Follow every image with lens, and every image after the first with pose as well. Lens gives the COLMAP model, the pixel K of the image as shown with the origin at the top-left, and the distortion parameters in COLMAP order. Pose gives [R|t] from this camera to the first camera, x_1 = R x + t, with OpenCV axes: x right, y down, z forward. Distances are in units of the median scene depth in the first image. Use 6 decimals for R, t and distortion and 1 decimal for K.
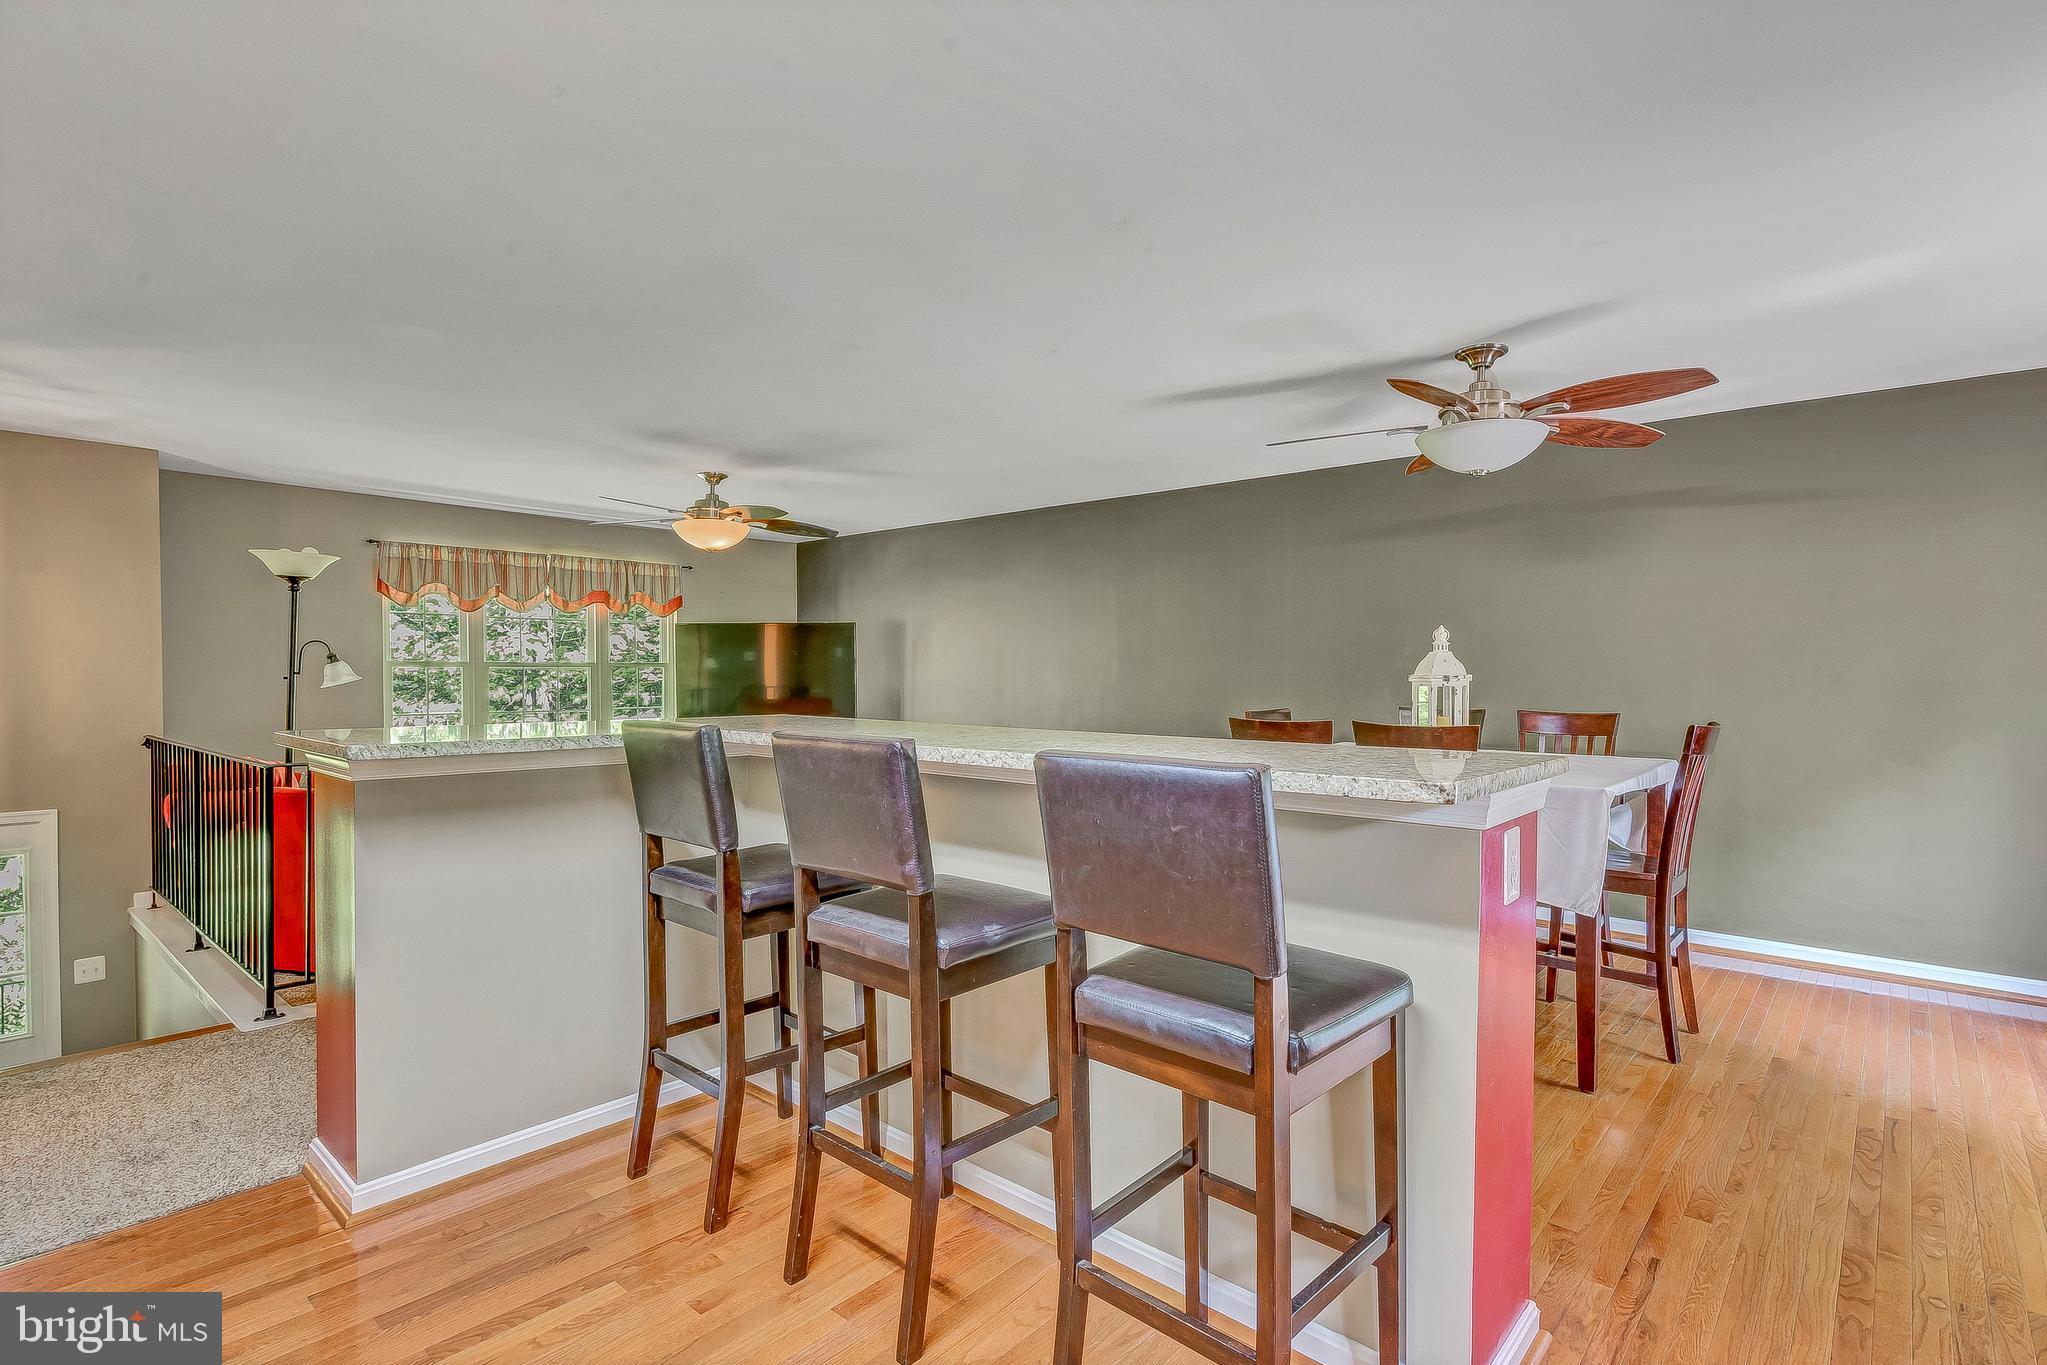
lens RADIAL K [[985.9, 0, 1022.8], [0, 985.9, 678.0], [0, 0, 1]] dist [-0.001789, -0.000168]
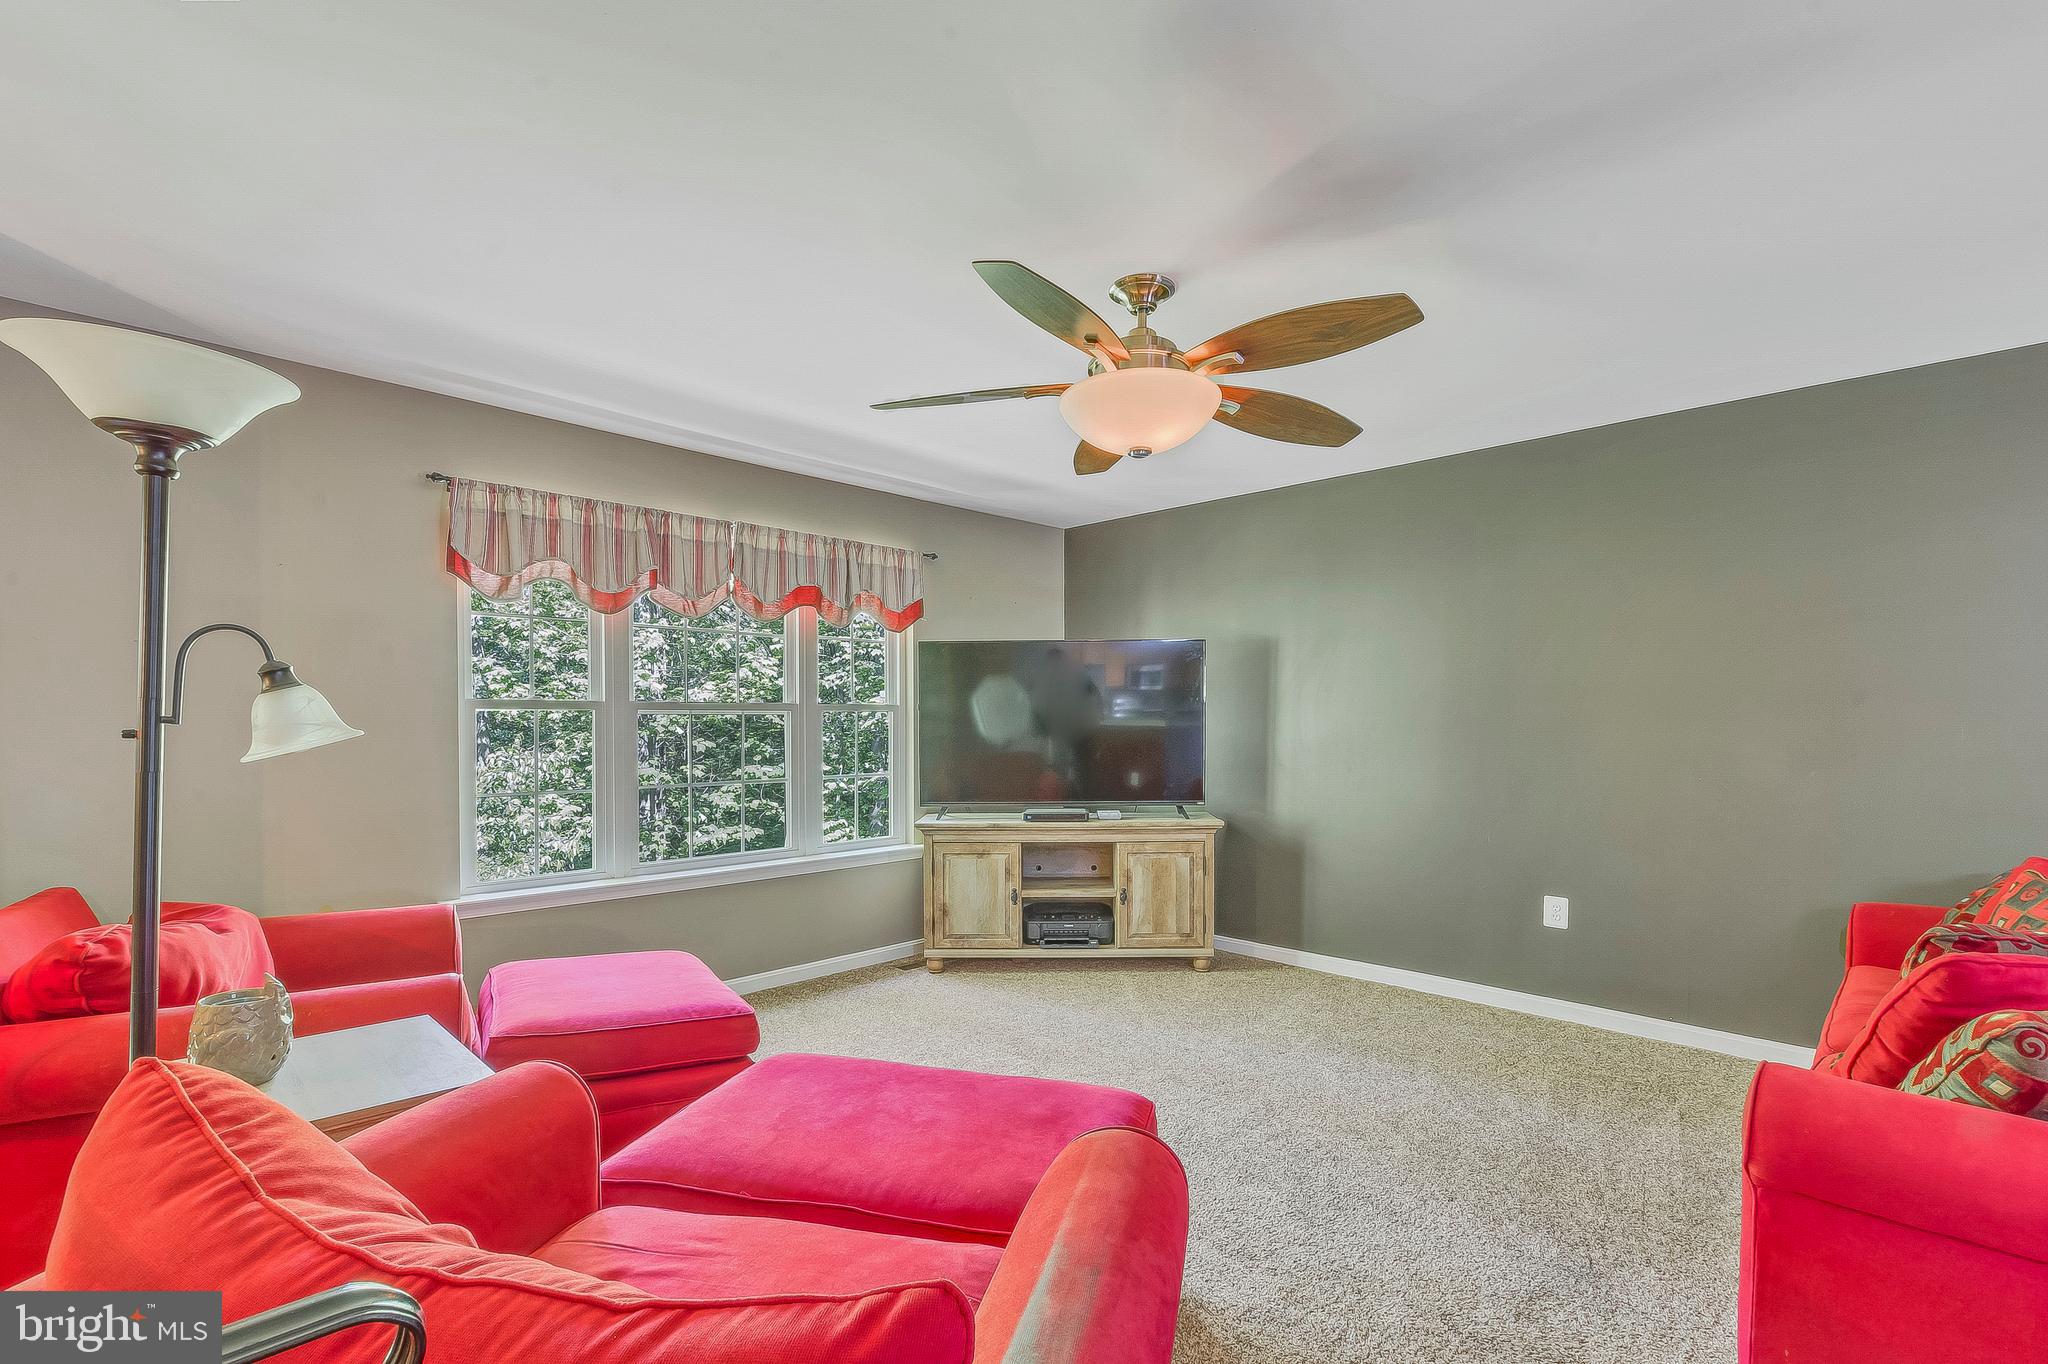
lens RADIAL K [[937.4, 0, 1037.6], [0, 937.4, 722.5], [0, 0, 1]] dist [0.002464, 0.000279]
pose [[0.998719, -0.001368, -0.050590, -0.285079], [0.001208, 0.999994, -0.003186, -0.001718], [0.050594, 0.003120, 0.998714, 0.468906]]
